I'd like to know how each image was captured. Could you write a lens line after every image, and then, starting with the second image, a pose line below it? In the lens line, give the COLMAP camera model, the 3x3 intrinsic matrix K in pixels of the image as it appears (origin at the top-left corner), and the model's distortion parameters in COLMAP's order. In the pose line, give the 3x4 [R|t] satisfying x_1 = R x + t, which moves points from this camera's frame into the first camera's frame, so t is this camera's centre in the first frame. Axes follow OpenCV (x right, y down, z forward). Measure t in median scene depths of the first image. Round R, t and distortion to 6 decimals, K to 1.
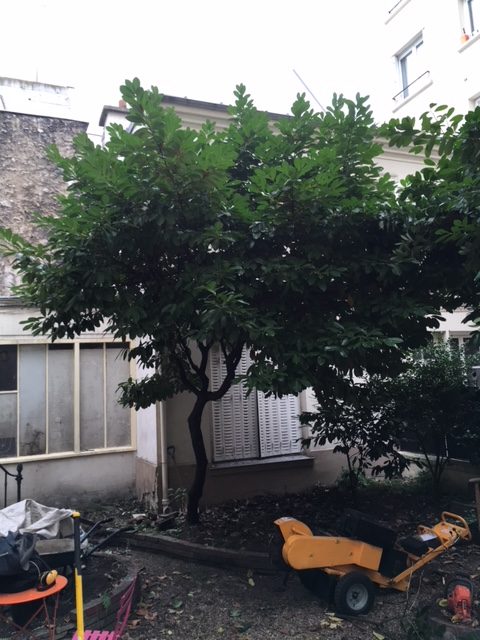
lens RADIAL K [[530.9, 0, 242.5], [0, 530.9, 323.1], [0, 0, 1]] dist [0.128452, -0.177679]
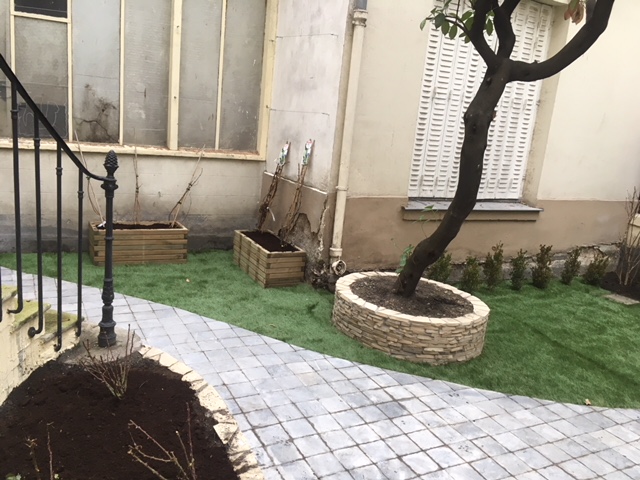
lens RADIAL K [[551.6, 0, 321.1], [0, 551.6, 227.6], [0, 0, 1]] dist [0.052349, -0.018072]
pose [[0.985781, 0.121740, 0.115824, -0.198434], [-0.152344, 0.938342, 0.310332, 0.103129], [-0.070902, -0.323565, 0.943546, 0.373902]]
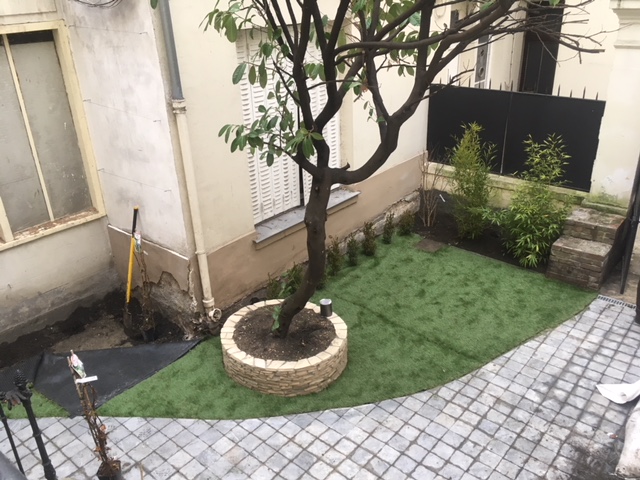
lens RADIAL K [[551.6, 0, 321.1], [0, 551.6, 227.6], [0, 0, 1]] dist [0.052349, -0.018072]
pose [[0.893454, -0.175229, 0.413564, -0.243821], [-0.052215, 0.873996, 0.483119, -0.073777], [-0.446110, -0.453238, 0.771726, 0.385100]]
